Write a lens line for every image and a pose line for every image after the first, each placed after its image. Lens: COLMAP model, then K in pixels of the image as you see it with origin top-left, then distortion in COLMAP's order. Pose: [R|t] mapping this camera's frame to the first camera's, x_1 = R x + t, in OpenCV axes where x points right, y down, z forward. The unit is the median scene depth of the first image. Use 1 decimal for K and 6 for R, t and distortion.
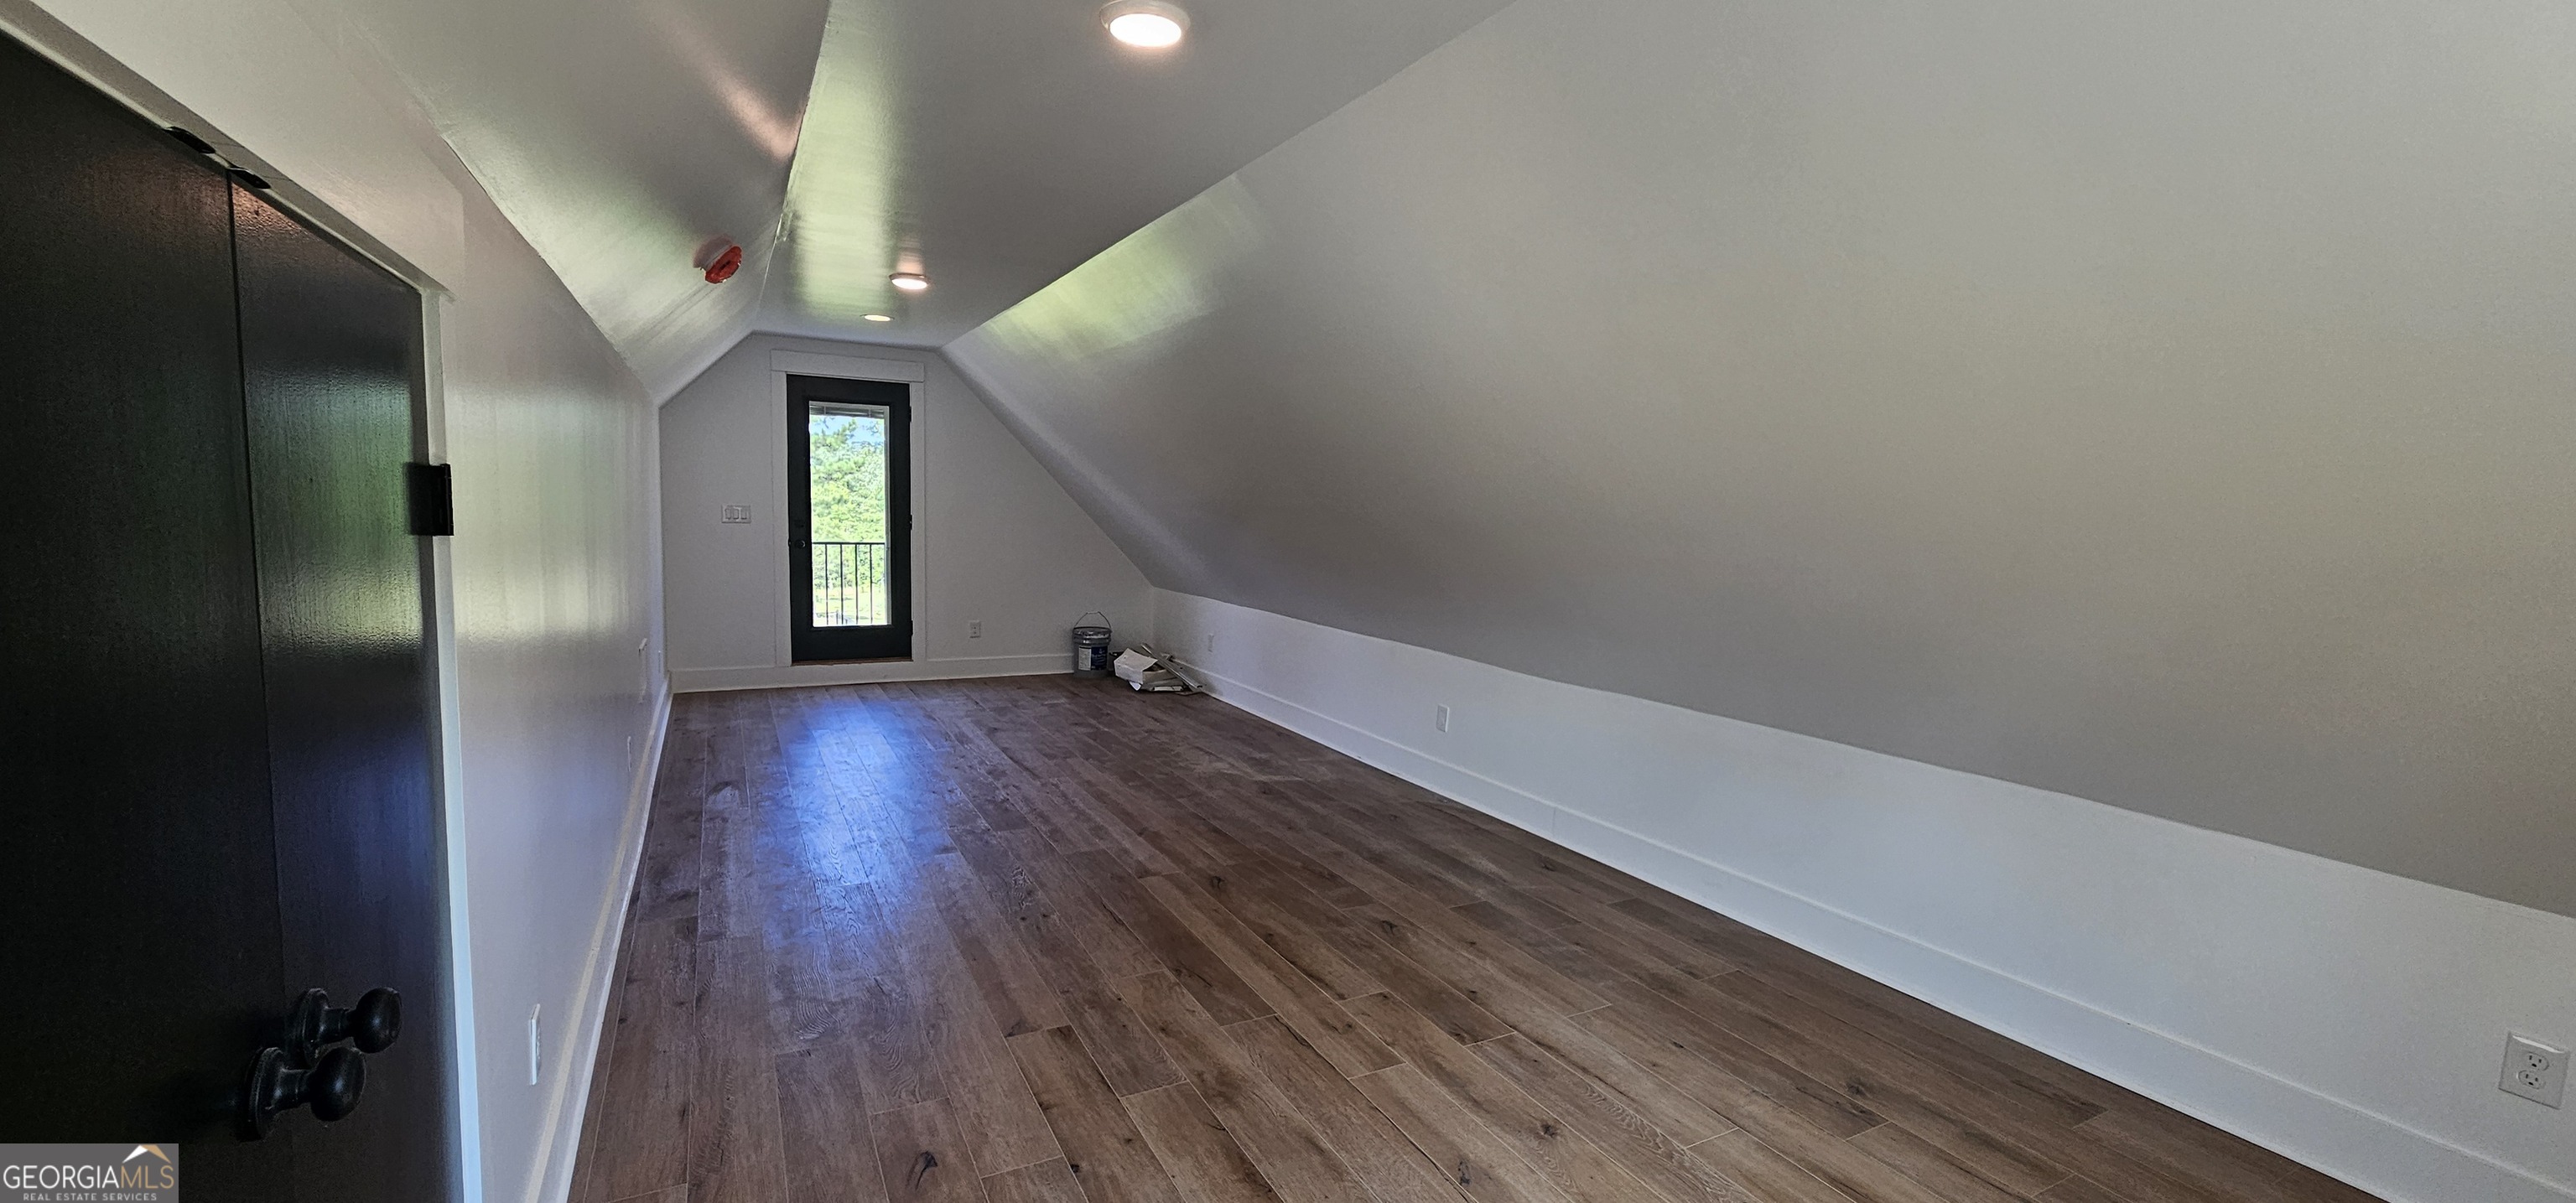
lens RADIAL K [[1052.1, 0, 1289.0], [0, 1052.1, 606.5], [0, 0, 1]] dist [-0.001282, 0.000059]
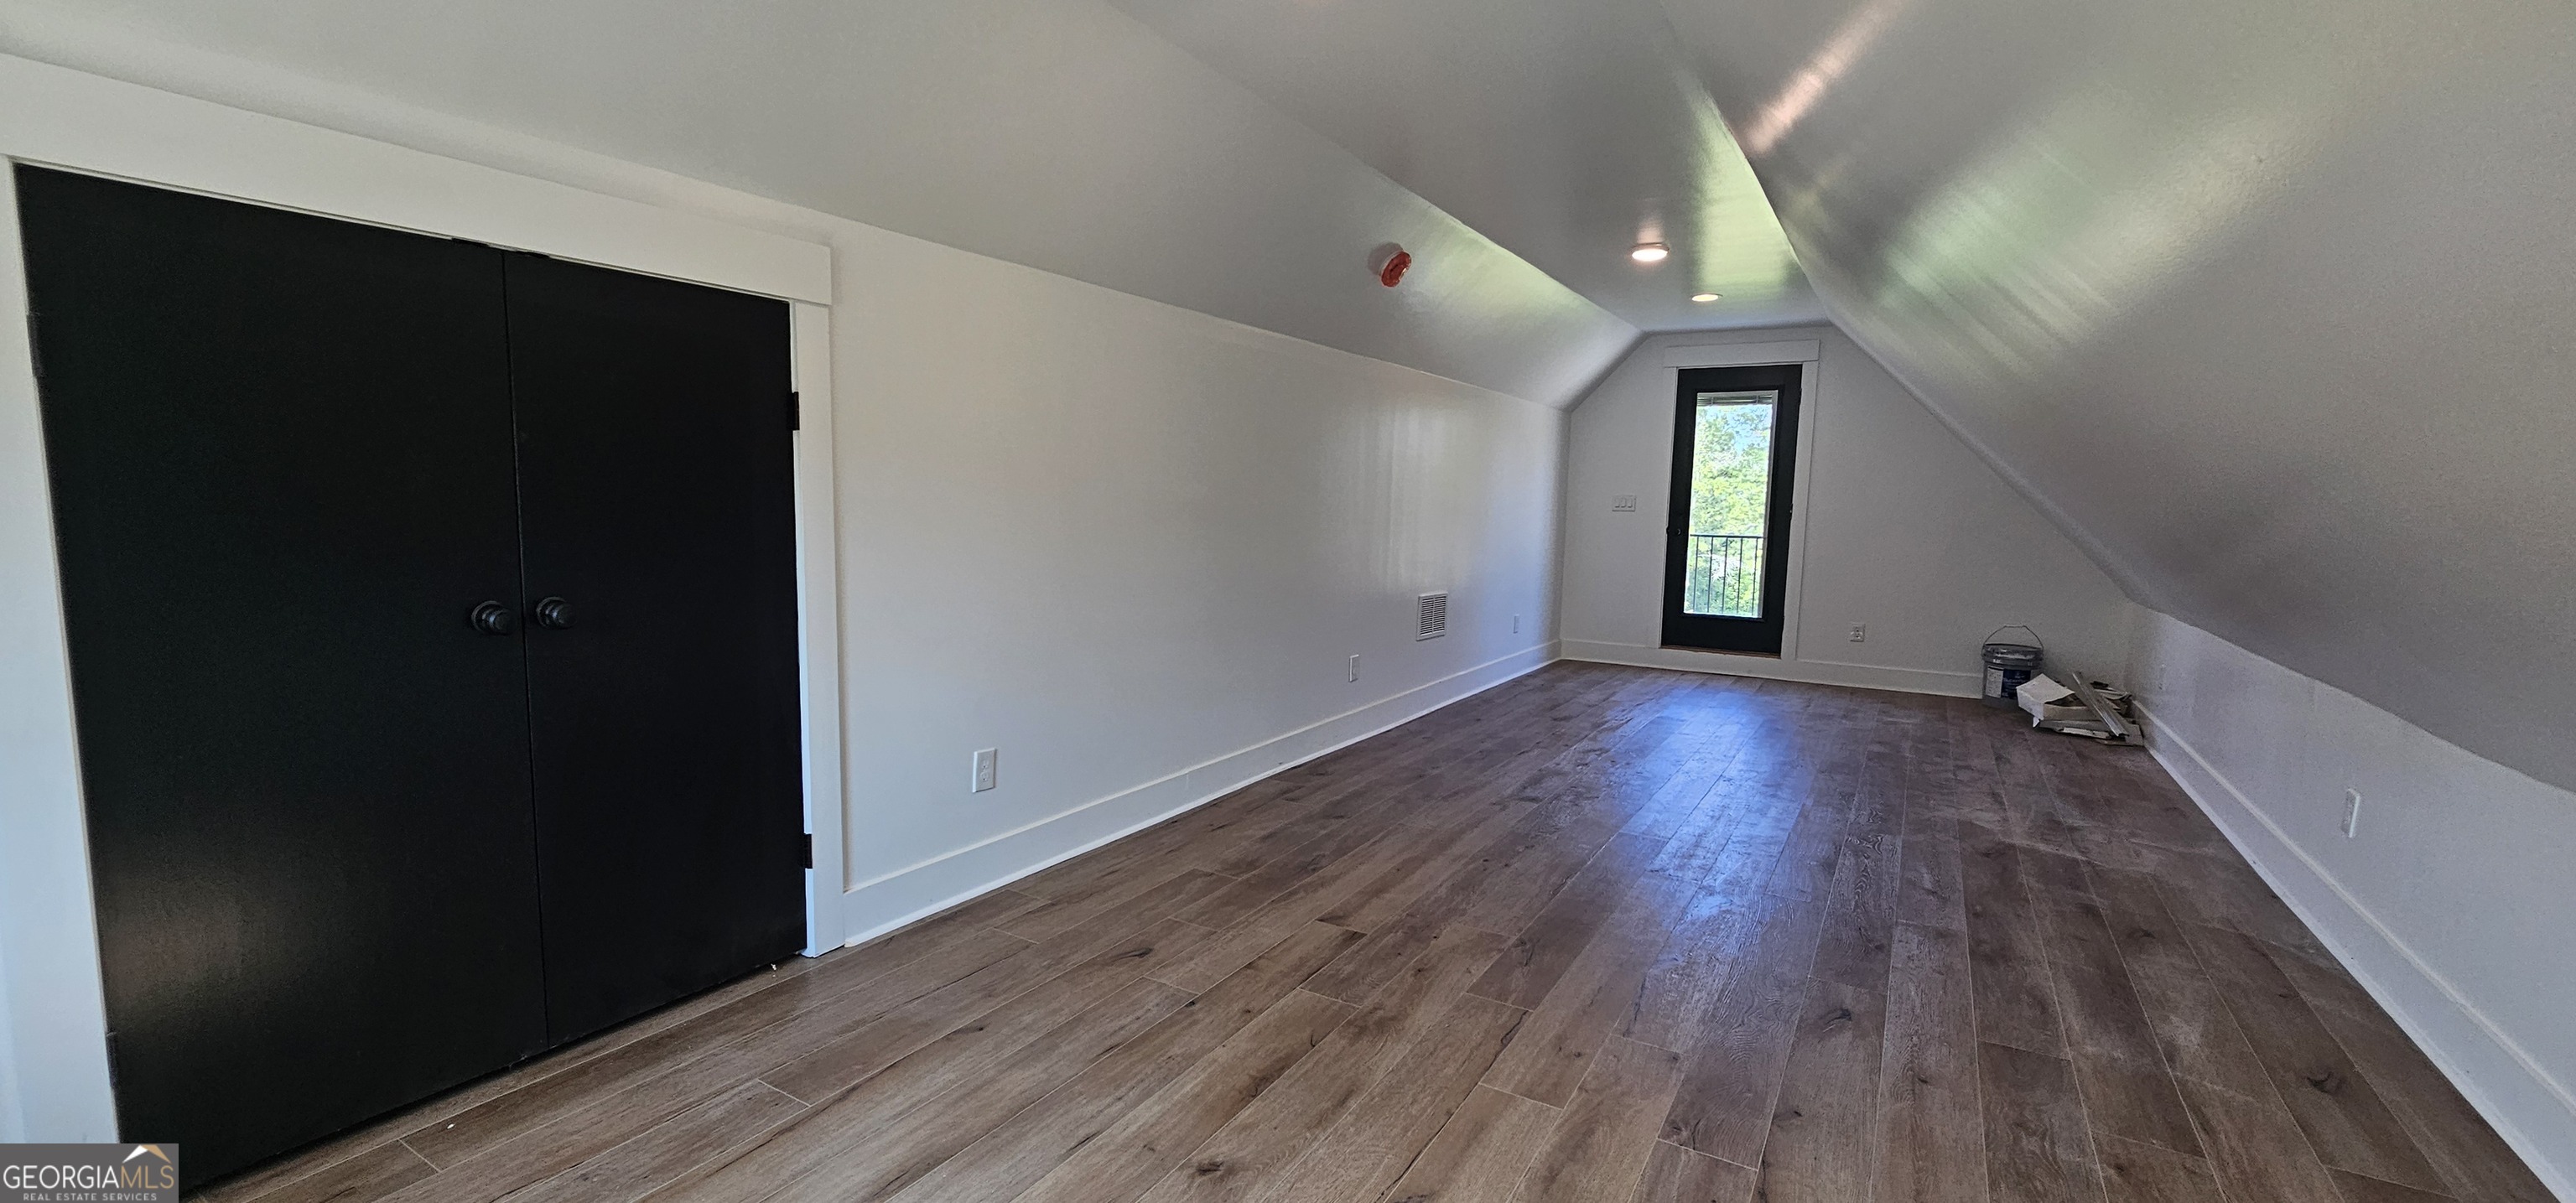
lens RADIAL K [[1052.1, 0, 1290.6], [0, 1052.1, 600.3], [0, 0, 1]] dist [-0.001282, 0.000059]
pose [[0.509205, 0.061834, -0.858421, 0.250535], [-0.088943, 0.995856, 0.018974, 0.023710], [0.856037, 0.066689, 0.512594, 0.154871]]
